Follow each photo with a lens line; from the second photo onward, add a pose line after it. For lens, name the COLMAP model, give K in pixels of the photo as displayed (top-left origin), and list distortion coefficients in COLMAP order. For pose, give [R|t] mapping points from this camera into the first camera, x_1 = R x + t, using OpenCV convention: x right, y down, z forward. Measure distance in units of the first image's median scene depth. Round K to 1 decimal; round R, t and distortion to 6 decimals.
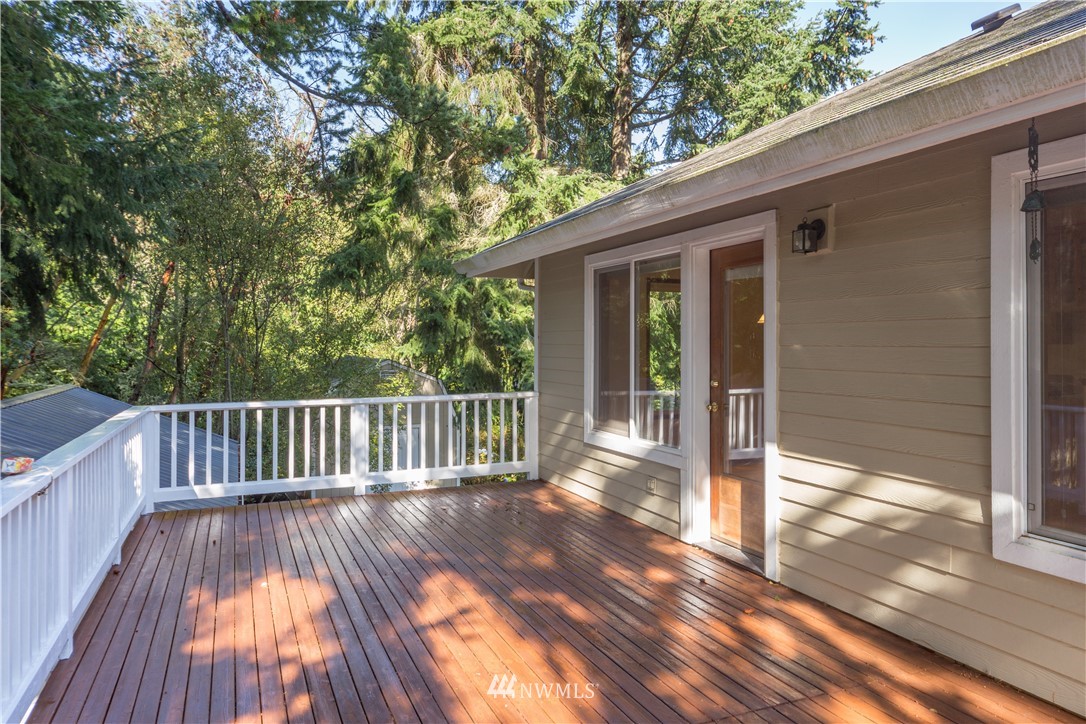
lens RADIAL K [[739.5, 0, 544.3], [0, 739.5, 349.6], [0, 0, 1]] dist [-0.000891, -0.000543]
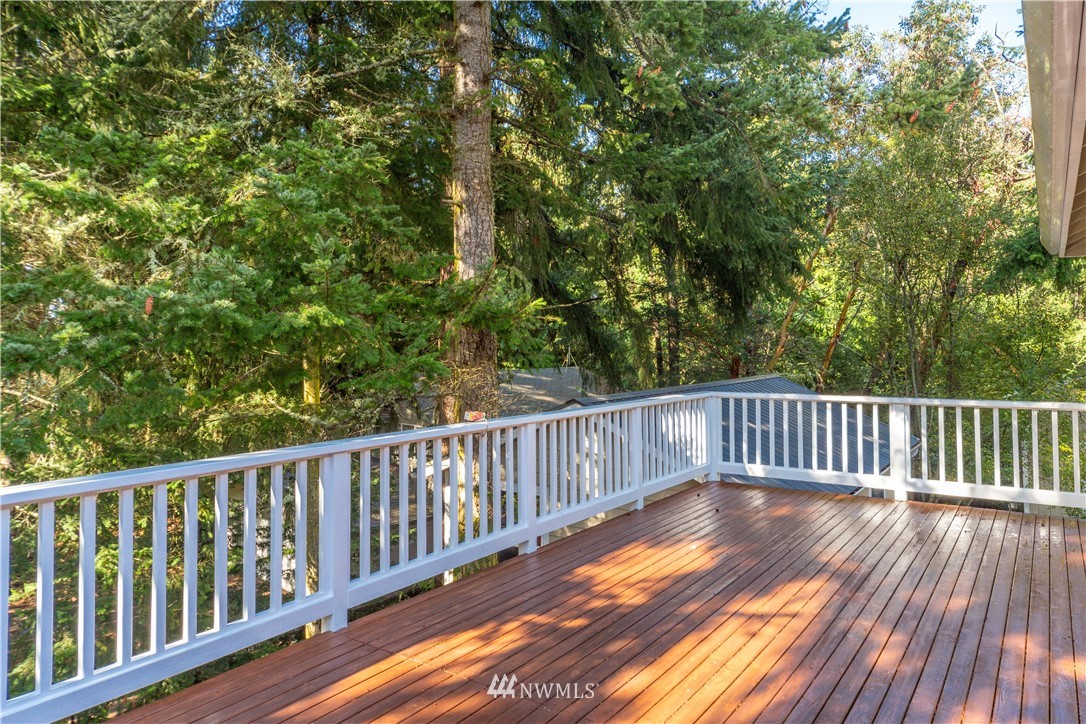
lens RADIAL K [[739.5, 0, 544.3], [0, 739.5, 349.6], [0, 0, 1]] dist [-0.000891, -0.000543]
pose [[0.537532, 0.014111, -0.843125, 0.320884], [-0.006253, 0.999899, 0.012748, -0.004905], [0.843220, -0.001581, 0.537566, 0.121428]]
